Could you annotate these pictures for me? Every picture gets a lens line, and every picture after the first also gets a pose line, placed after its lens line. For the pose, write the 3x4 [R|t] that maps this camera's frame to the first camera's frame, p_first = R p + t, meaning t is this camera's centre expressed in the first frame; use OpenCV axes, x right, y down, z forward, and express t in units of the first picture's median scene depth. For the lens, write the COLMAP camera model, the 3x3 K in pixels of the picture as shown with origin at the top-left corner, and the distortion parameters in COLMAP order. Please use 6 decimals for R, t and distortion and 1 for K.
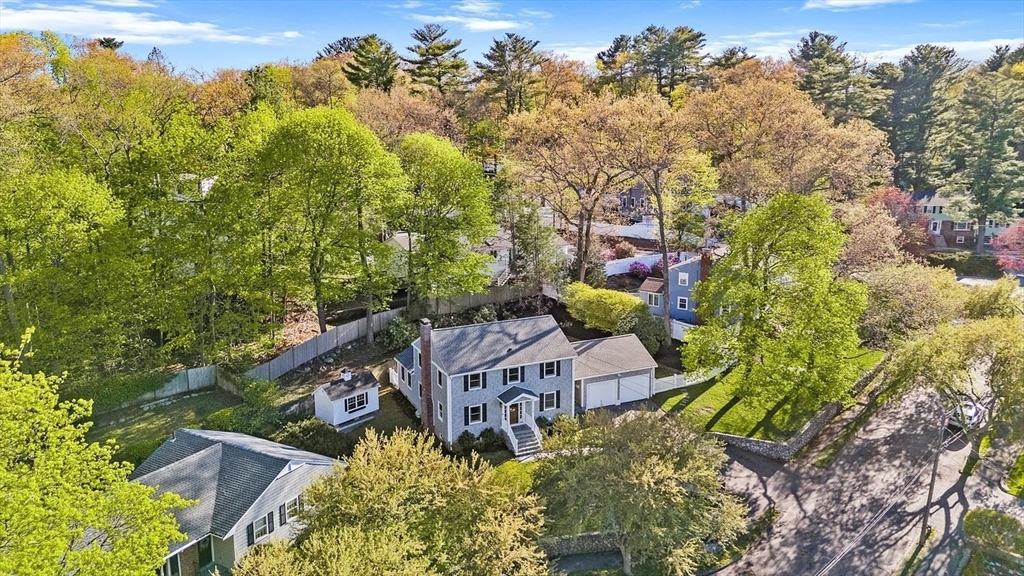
lens RADIAL K [[759.7, 0, 527.1], [0, 759.7, 261.0], [0, 0, 1]] dist [0.112950, -0.137386]
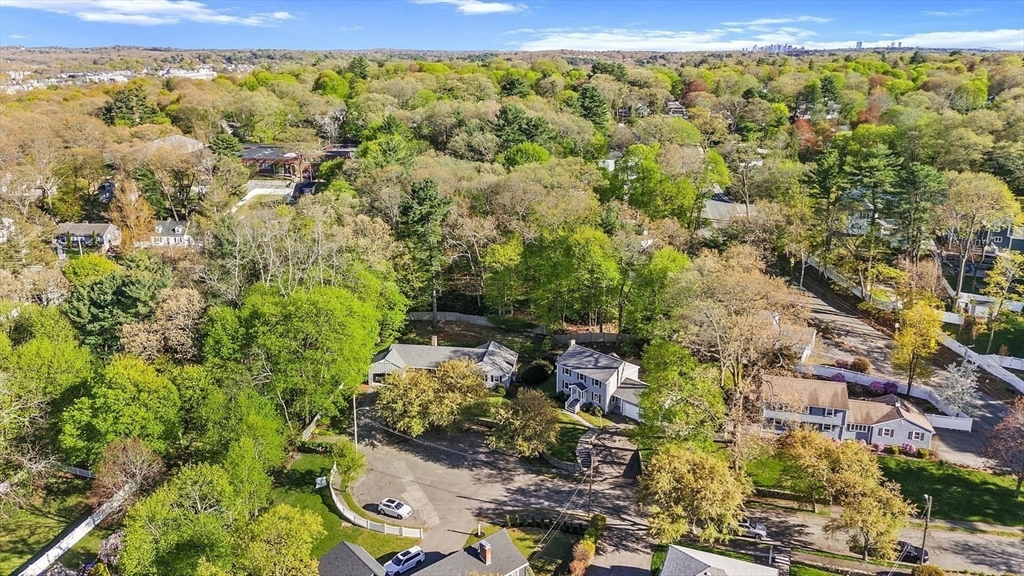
lens RADIAL K [[759.7, 0, 527.1], [0, 759.7, 261.0], [0, 0, 1]] dist [0.112950, -0.137386]
pose [[0.357896, 0.247086, -0.900477, 1.693249], [-0.185772, 0.963918, 0.190659, -0.520561], [0.915095, 0.099047, 0.390884, -0.015812]]
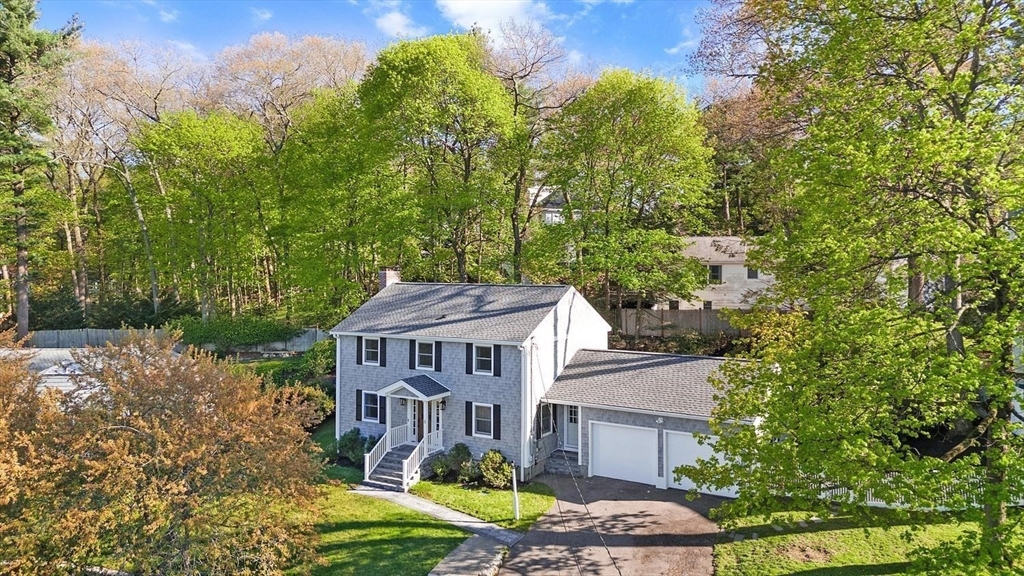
lens RADIAL K [[759.7, 0, 527.1], [0, 759.7, 261.0], [0, 0, 1]] dist [0.112950, -0.137386]
pose [[0.568792, -0.003374, -0.822475, 0.487496], [-0.162560, 0.979804, -0.116440, 0.126939], [0.806257, 0.199932, 0.556756, 0.681238]]
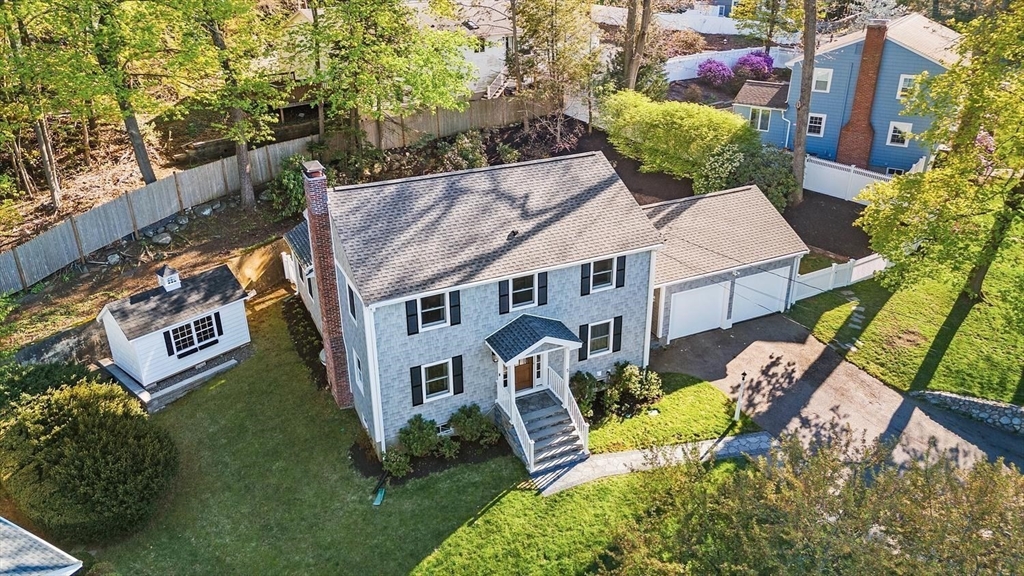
lens RADIAL K [[759.7, 0, 527.1], [0, 759.7, 261.0], [0, 0, 1]] dist [0.112950, -0.137386]
pose [[0.999955, -0.007121, 0.006287, -0.016884], [0.005562, 0.975443, 0.220183, 0.034413], [-0.007700, -0.220138, 0.975438, 0.546554]]
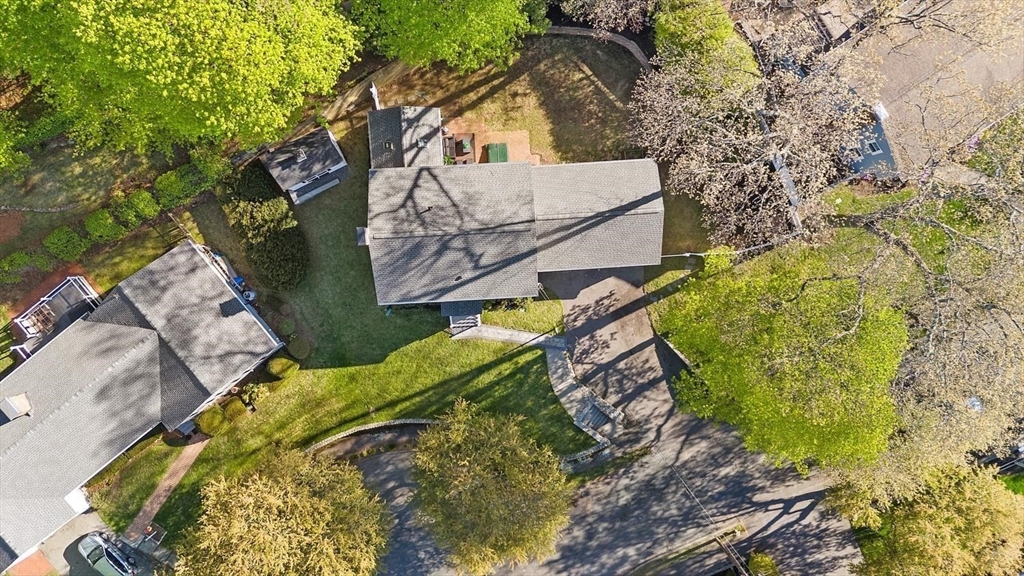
lens RADIAL K [[759.7, 0, 527.1], [0, 759.7, 261.0], [0, 0, 1]] dist [0.112950, -0.137386]
pose [[0.925513, 0.375384, 0.050121, -0.007428], [-0.114355, 0.150837, 0.981922, -0.702829], [0.361038, -0.914513, 0.182529, 0.855793]]
